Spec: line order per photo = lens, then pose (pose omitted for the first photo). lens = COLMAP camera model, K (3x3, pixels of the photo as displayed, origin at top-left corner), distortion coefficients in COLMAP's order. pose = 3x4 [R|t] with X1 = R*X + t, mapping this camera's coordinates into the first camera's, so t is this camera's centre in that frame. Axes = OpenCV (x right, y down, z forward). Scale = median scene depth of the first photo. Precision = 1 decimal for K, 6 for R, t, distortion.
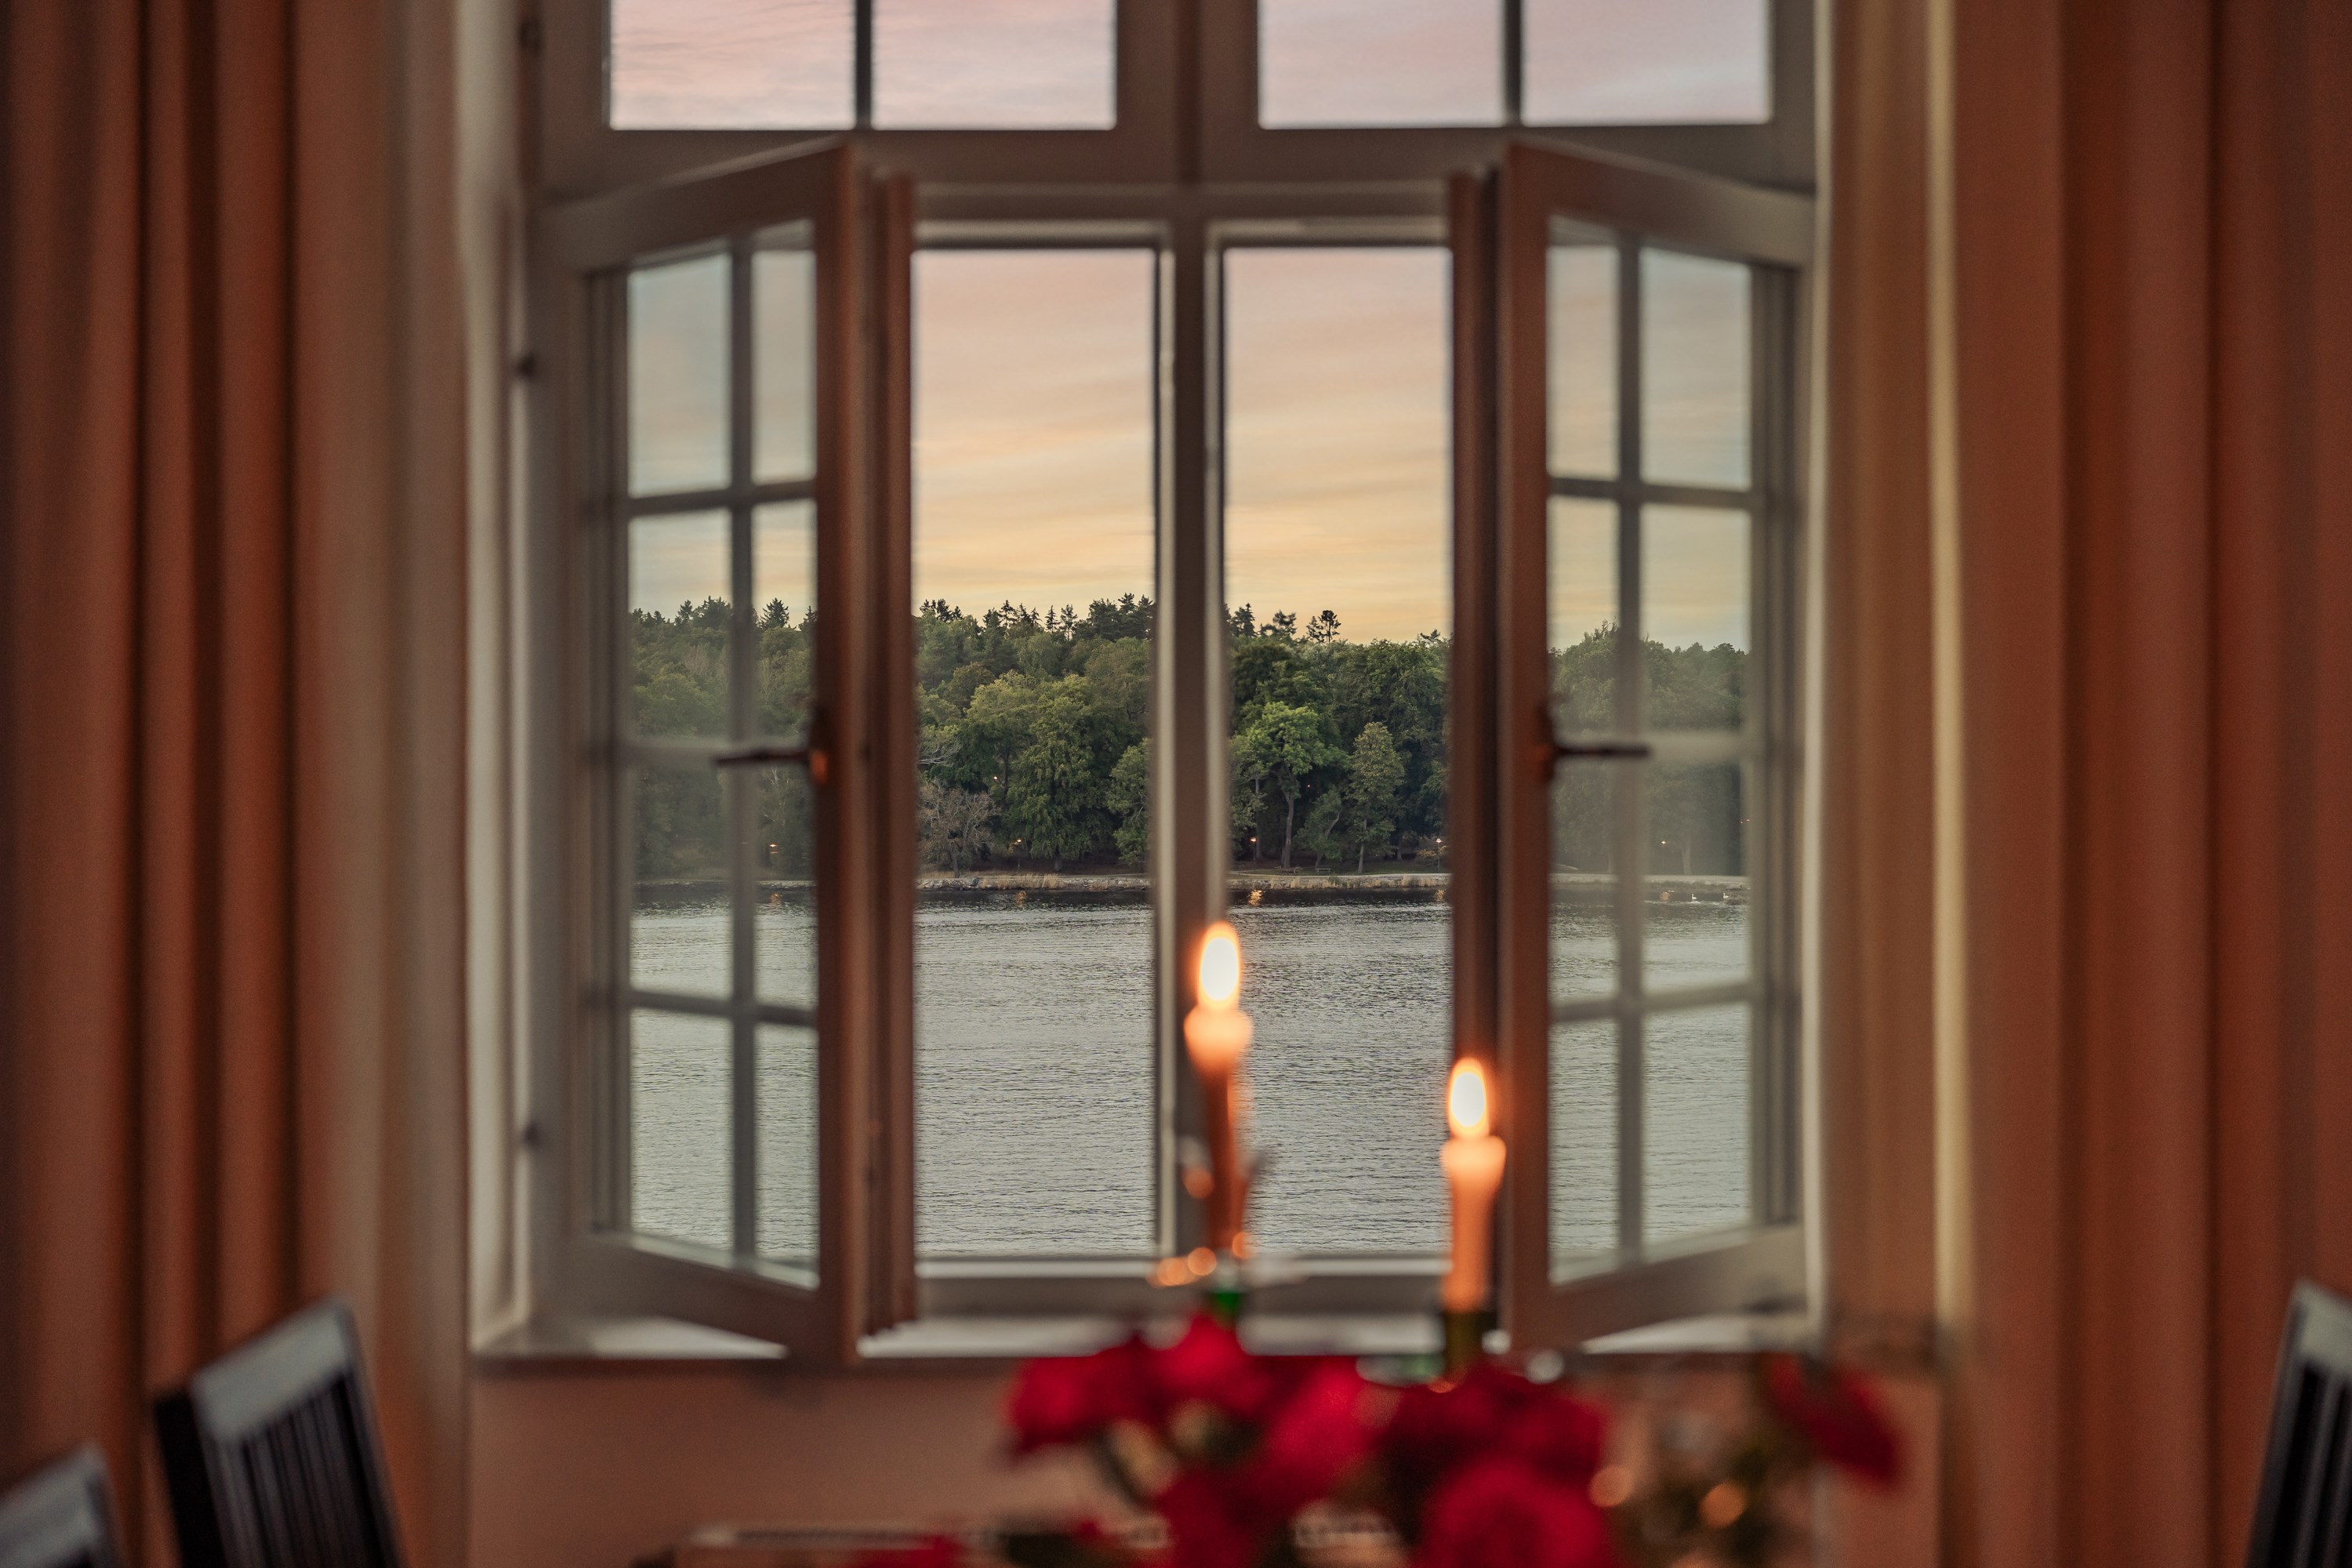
lens RADIAL K [[4152.0, 0, 1176.0], [0, 4152.0, 784.0], [0, 0, 1]] dist [0.002952, 0.008122]
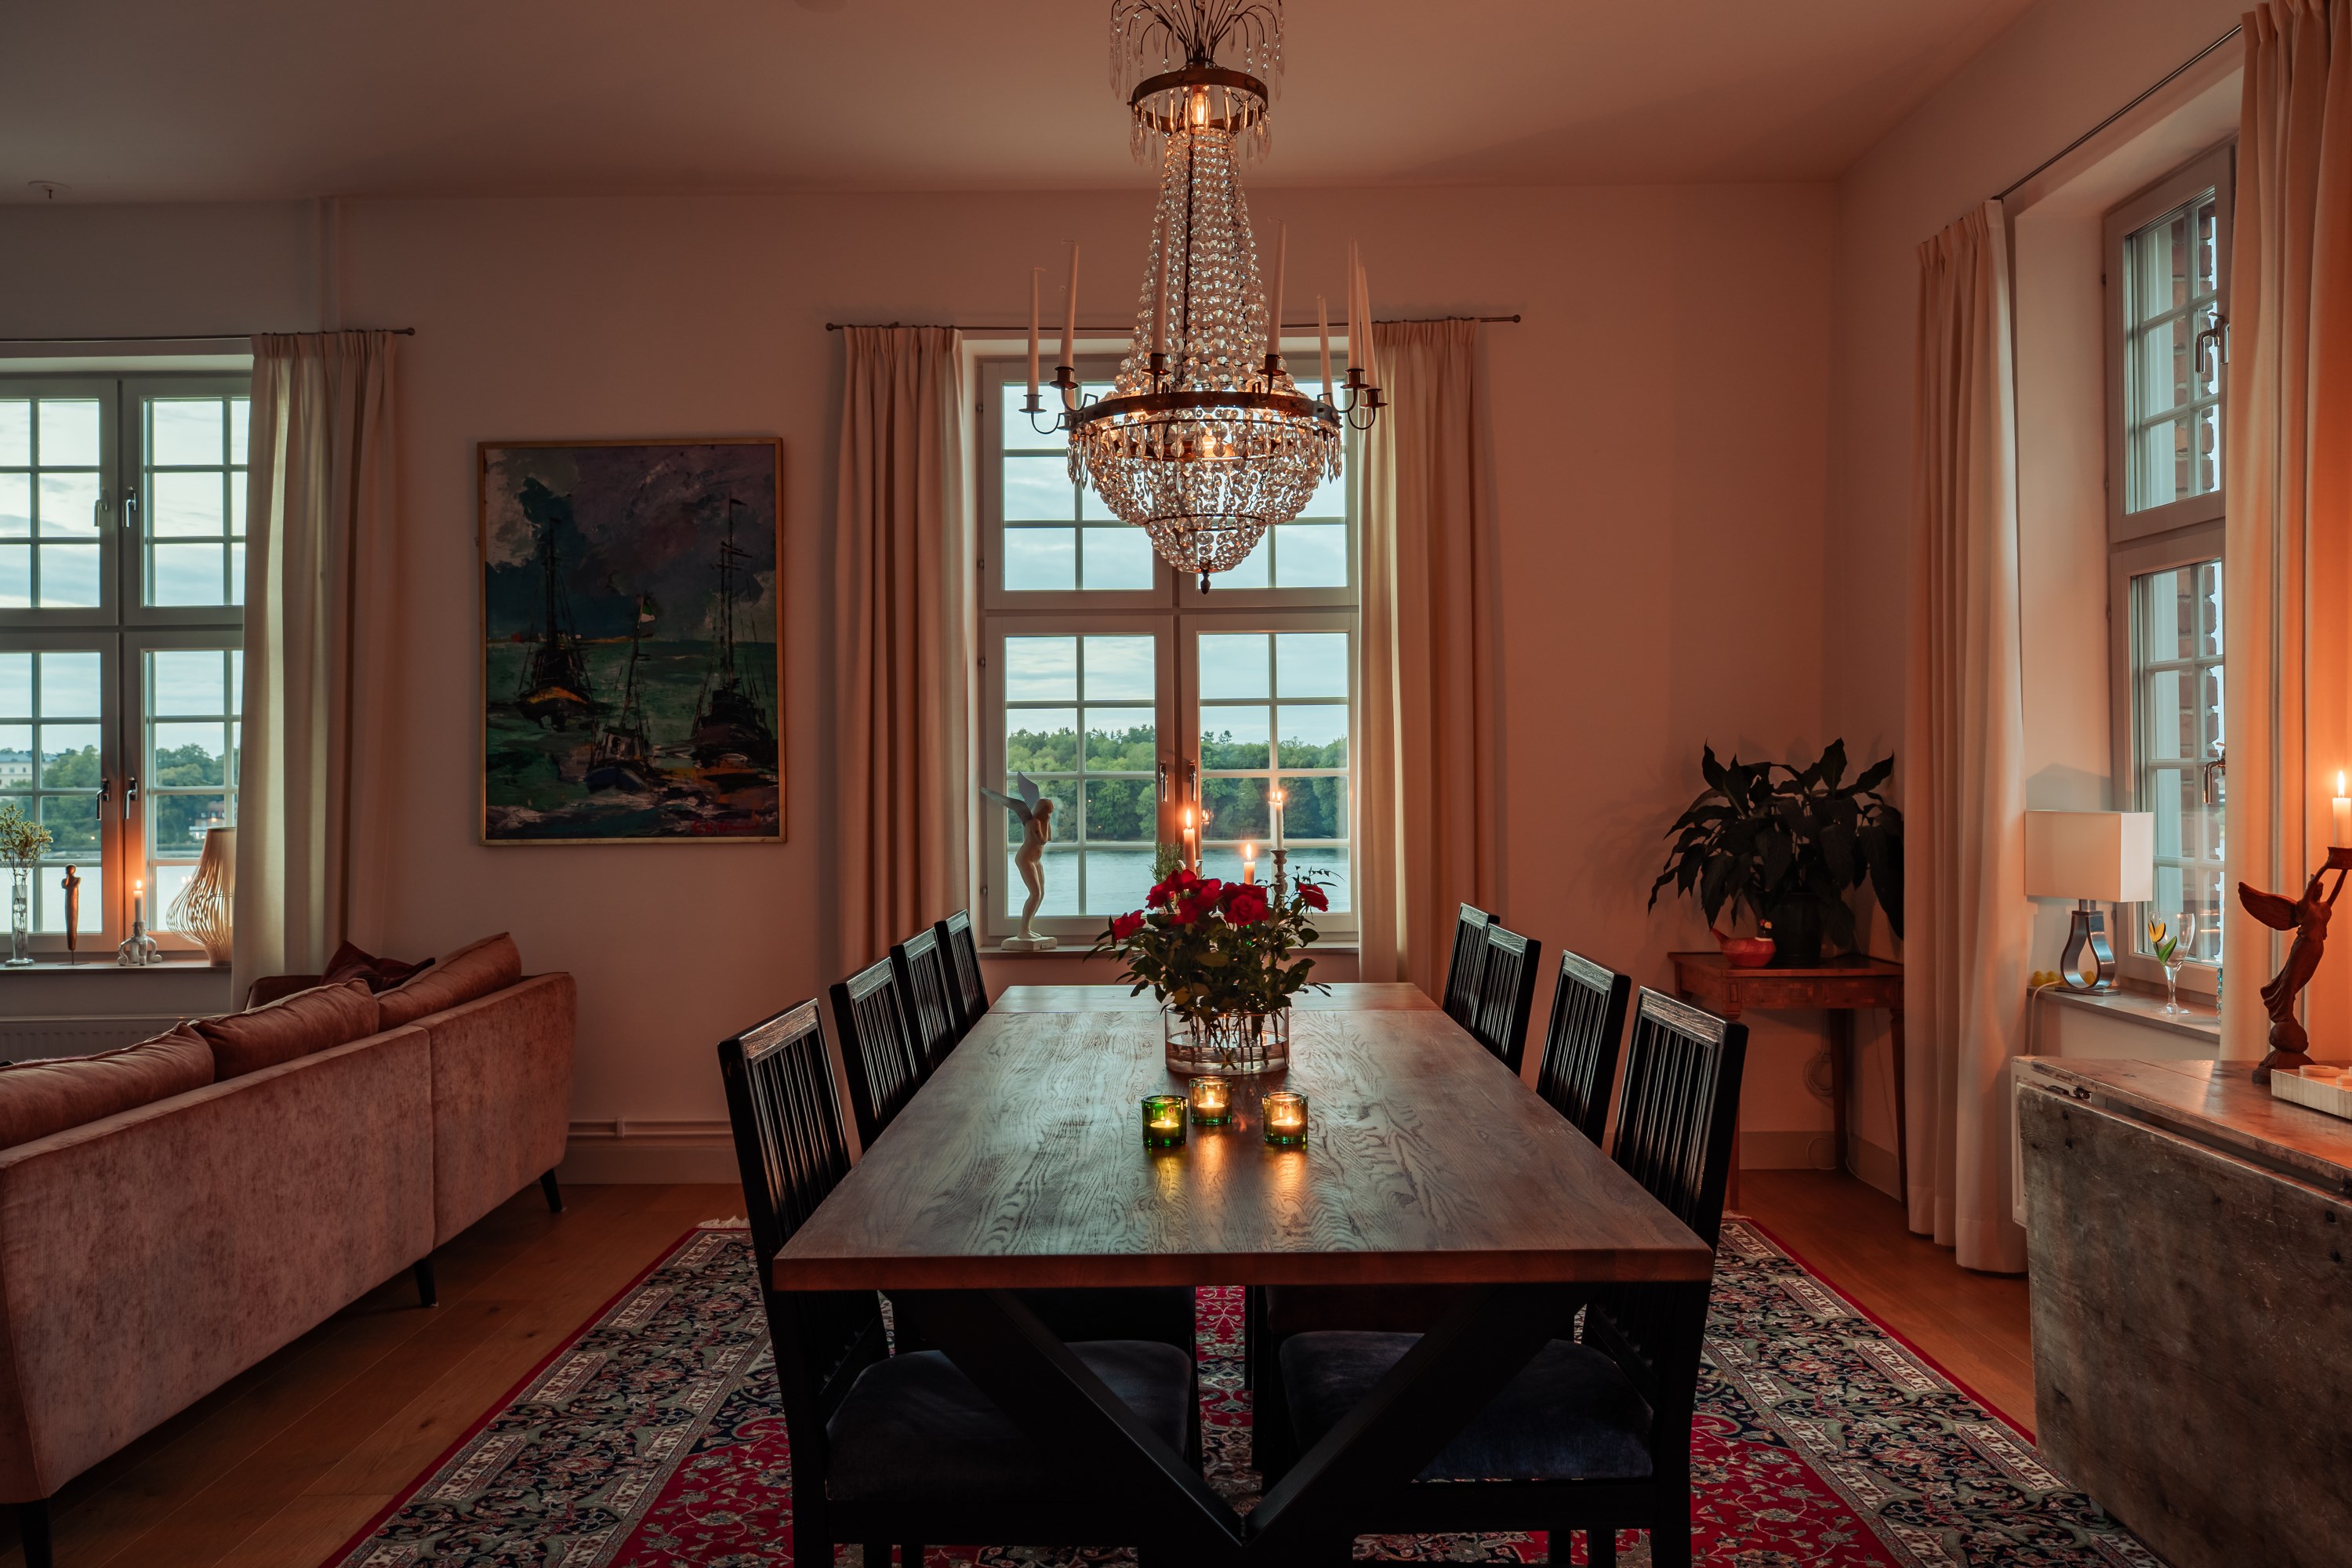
lens RADIAL K [[1814.2, 0, 1176.0], [0, 1814.2, 784.0], [0, 0, 1]] dist [0.008019, 0.007487]
pose [[0.999959, -0.005412, 0.007302, -0.007994], [0.005502, 0.999909, -0.012339, 0.015062], [-0.007235, 0.012379, 0.999897, -0.427324]]
